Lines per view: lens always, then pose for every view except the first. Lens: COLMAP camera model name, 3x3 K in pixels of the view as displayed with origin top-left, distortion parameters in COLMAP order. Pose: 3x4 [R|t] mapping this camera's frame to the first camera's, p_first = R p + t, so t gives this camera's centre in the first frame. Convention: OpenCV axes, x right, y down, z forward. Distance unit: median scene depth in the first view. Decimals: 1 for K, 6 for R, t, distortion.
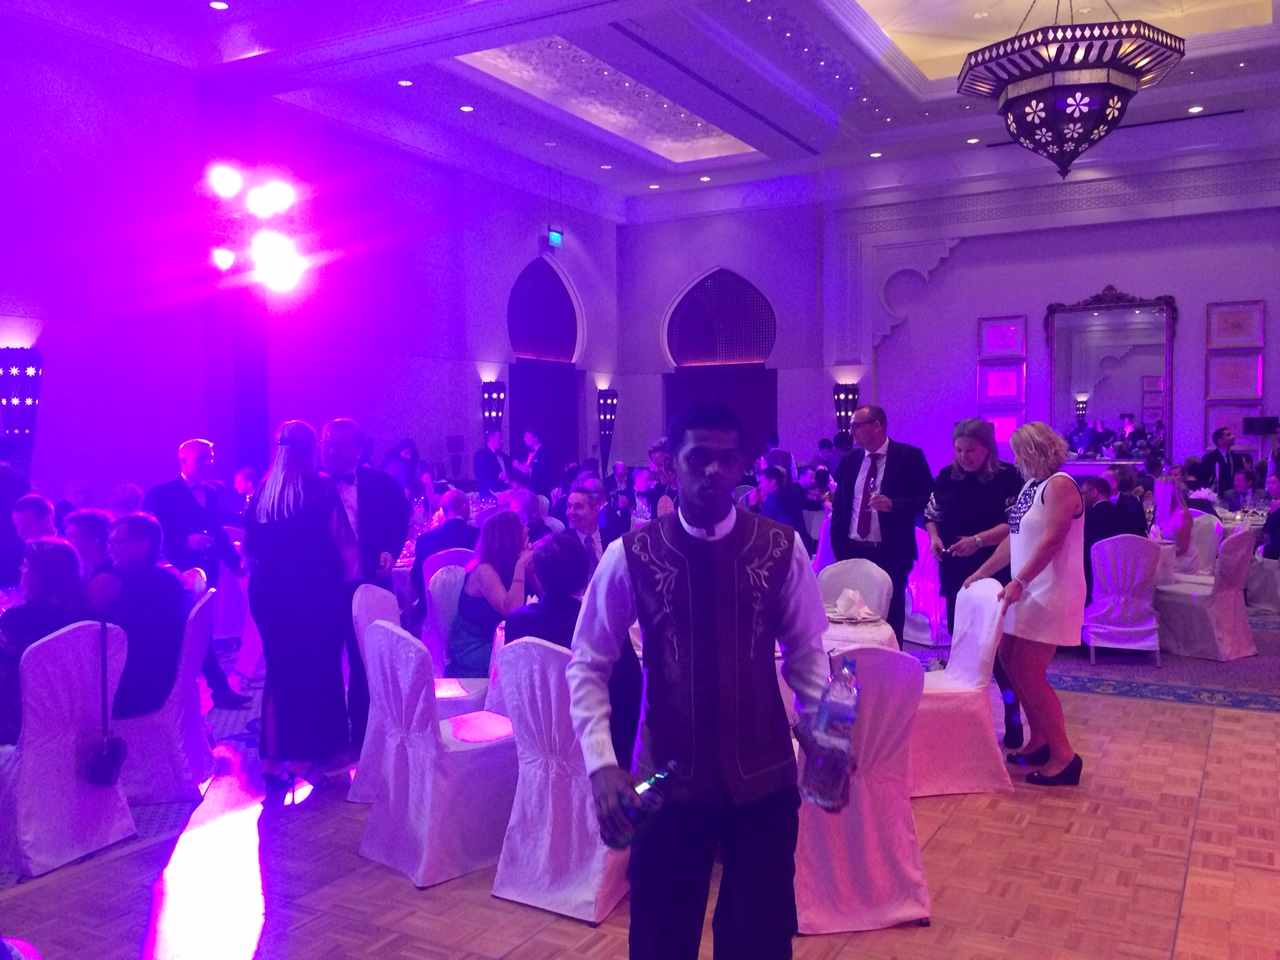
lens RADIAL K [[1088.9, 0, 642.4], [0, 1088.9, 485.2], [0, 0, 1]] dist [0.077367, -0.100438]
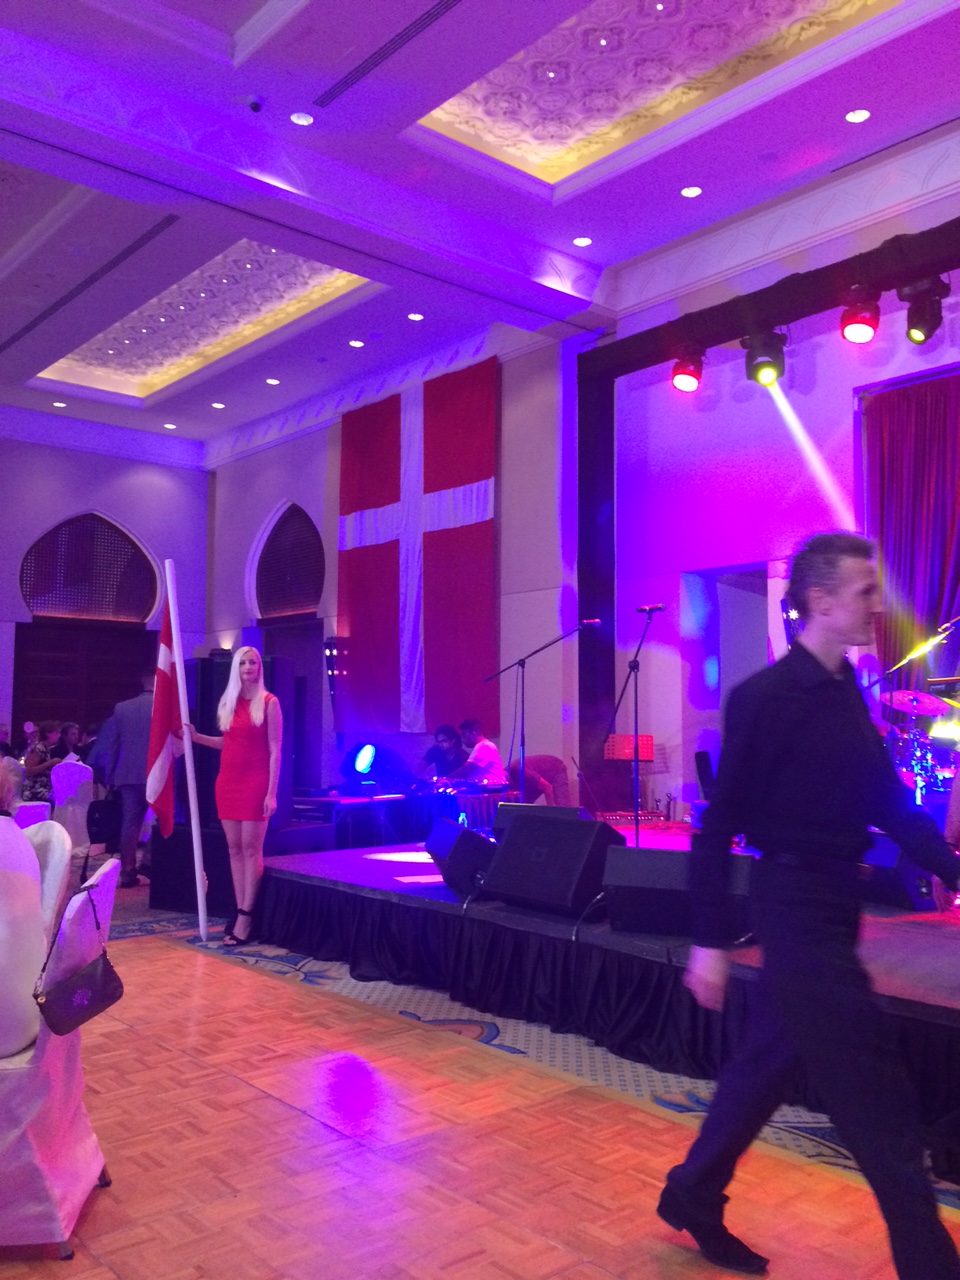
lens RADIAL K [[1088.9, 0, 485.6], [0, 1088.9, 645.8], [0, 0, 1]] dist [0.077367, -0.100438]
pose [[0.338945, 0.050647, 0.939442, -0.482355], [0.015133, 0.998127, -0.059270, -0.018719], [-0.940685, 0.034306, 0.337543, 0.370056]]
